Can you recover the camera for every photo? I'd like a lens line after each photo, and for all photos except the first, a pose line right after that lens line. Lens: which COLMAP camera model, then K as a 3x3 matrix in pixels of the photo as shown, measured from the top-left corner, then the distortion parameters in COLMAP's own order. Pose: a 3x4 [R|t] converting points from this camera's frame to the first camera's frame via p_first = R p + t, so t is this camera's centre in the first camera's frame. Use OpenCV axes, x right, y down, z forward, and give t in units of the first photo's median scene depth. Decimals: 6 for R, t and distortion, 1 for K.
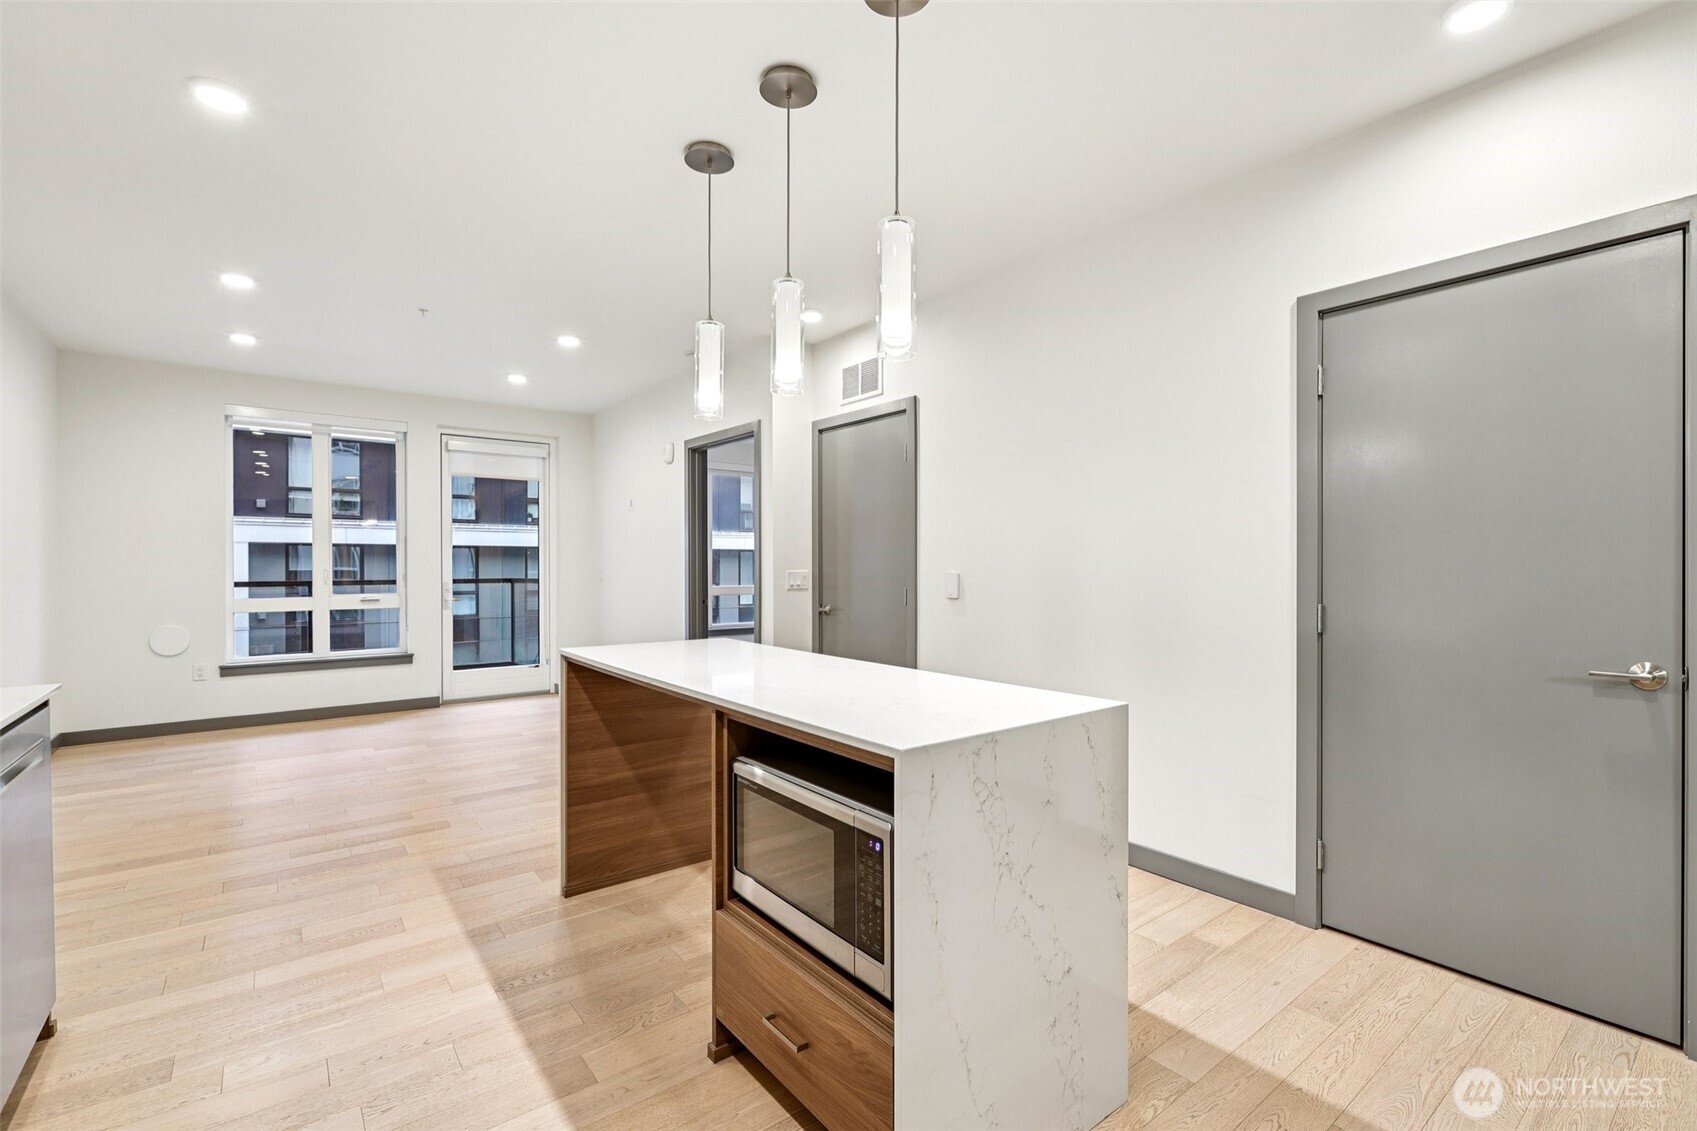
lens RADIAL K [[757.8, 0, 855.4], [0, 757.8, 563.8], [0, 0, 1]] dist [-0.001327, 0.002853]
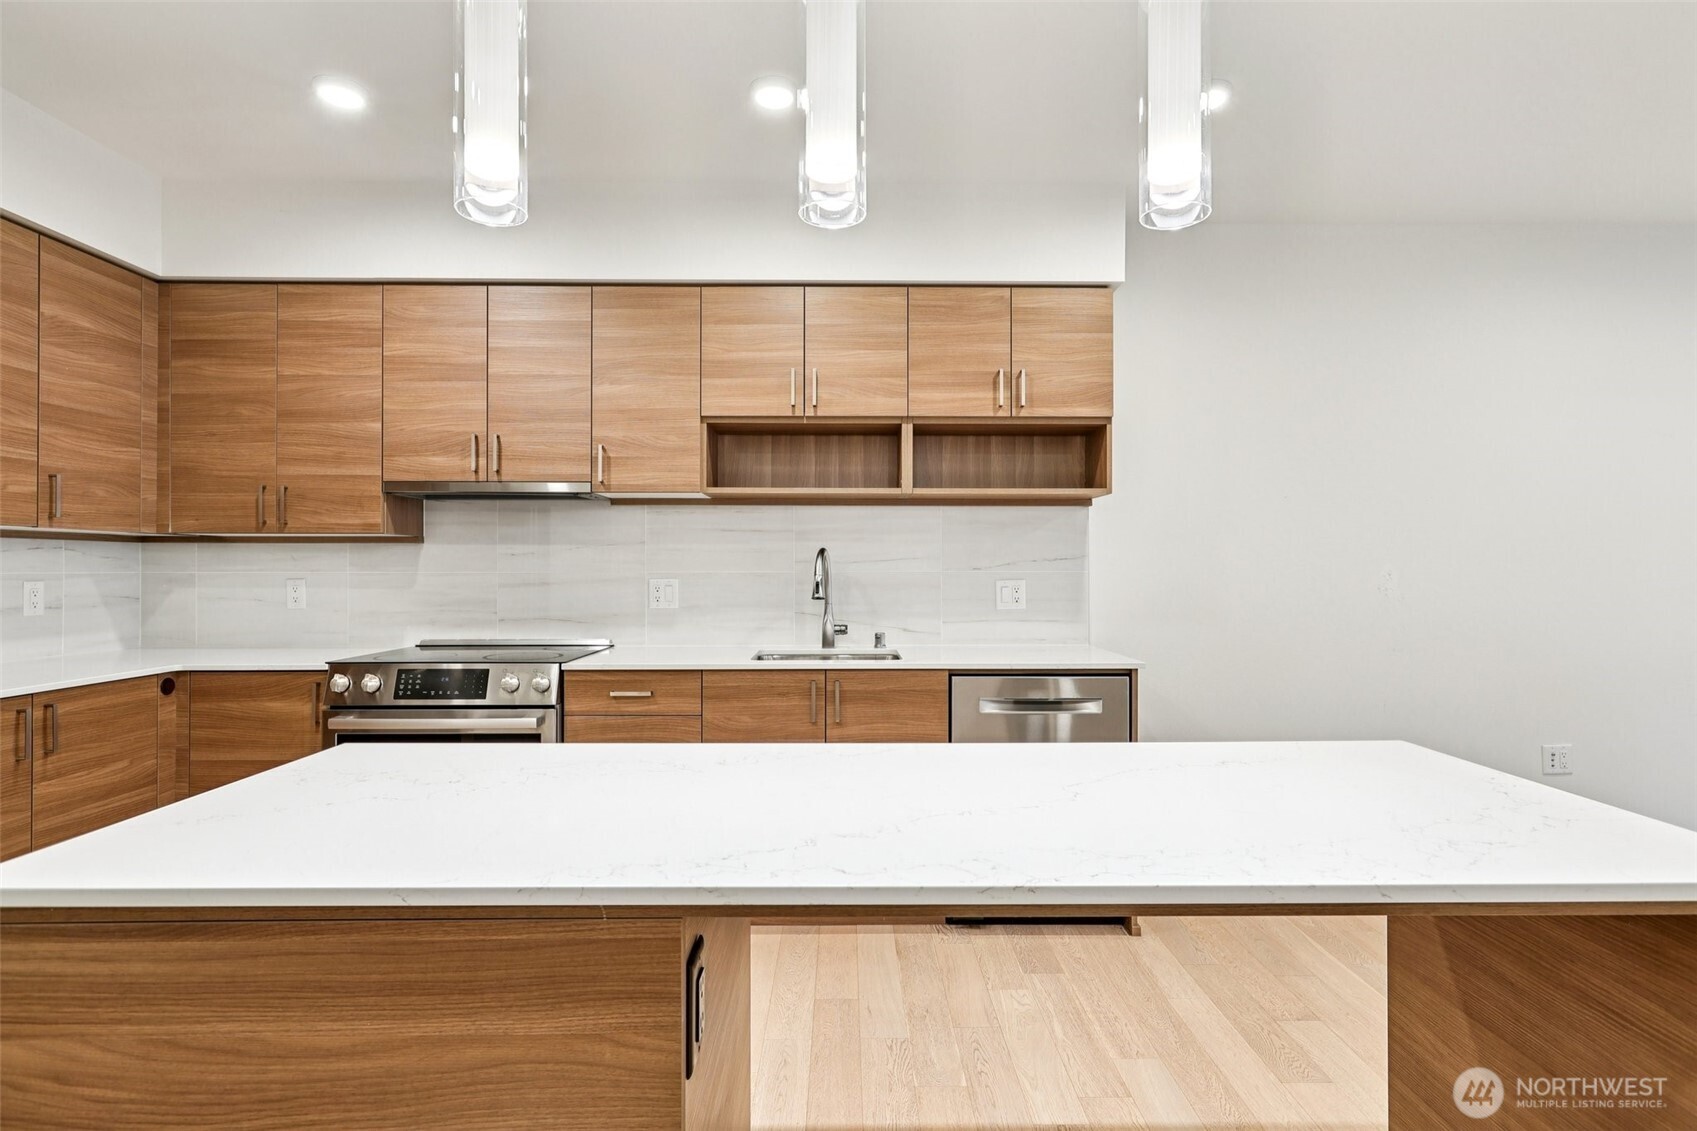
lens RADIAL K [[844.3, 0, 847.6], [0, 844.3, 573.8], [0, 0, 1]] dist [0.006404, 0.002196]
pose [[-0.611047, 0.005706, -0.791573, 0.121368], [-0.001169, 0.999966, 0.008111, 0.000015], [0.791593, 0.005881, -0.611020, 0.493783]]
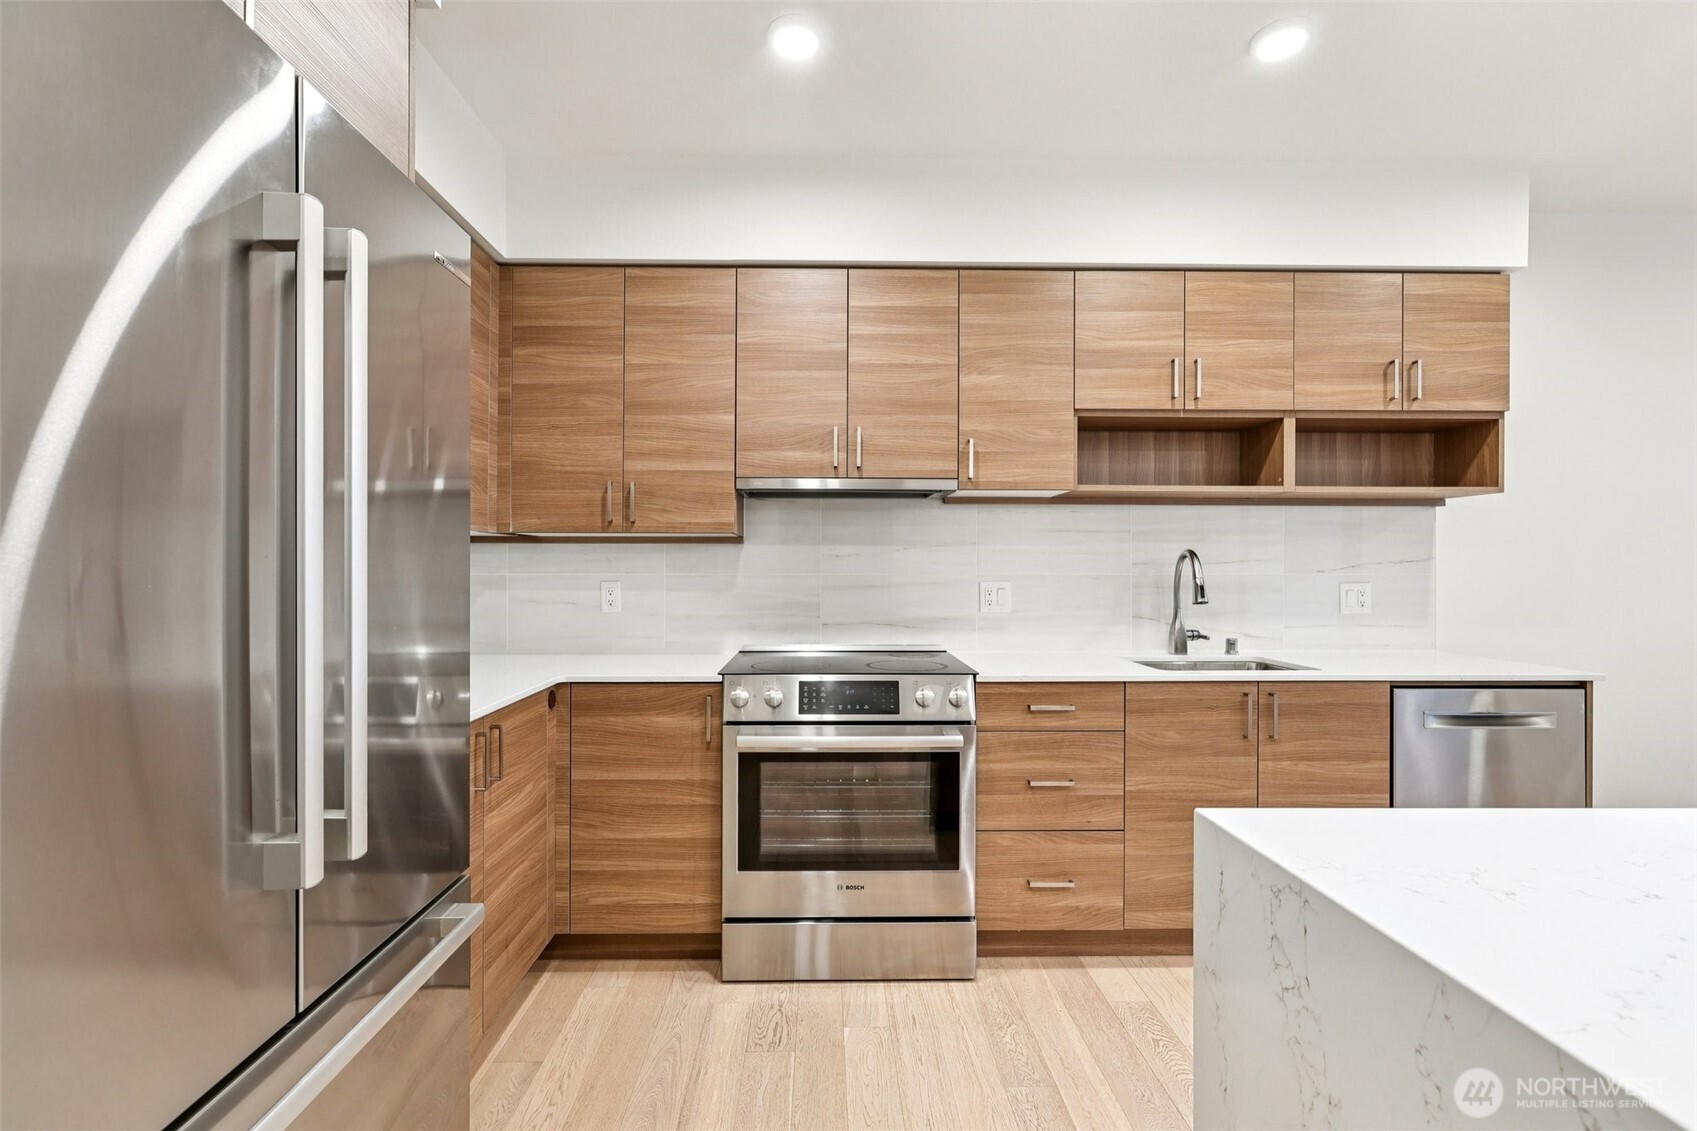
lens RADIAL K [[757.8, 0, 831.3], [0, 757.8, 574.5], [0, 0, 1]] dist [-0.001327, 0.002853]
pose [[-0.604445, 0.005977, -0.796624, 0.198973], [-0.002733, 0.999950, 0.009577, -0.000800], [0.796642, 0.007966, -0.604399, 0.255903]]
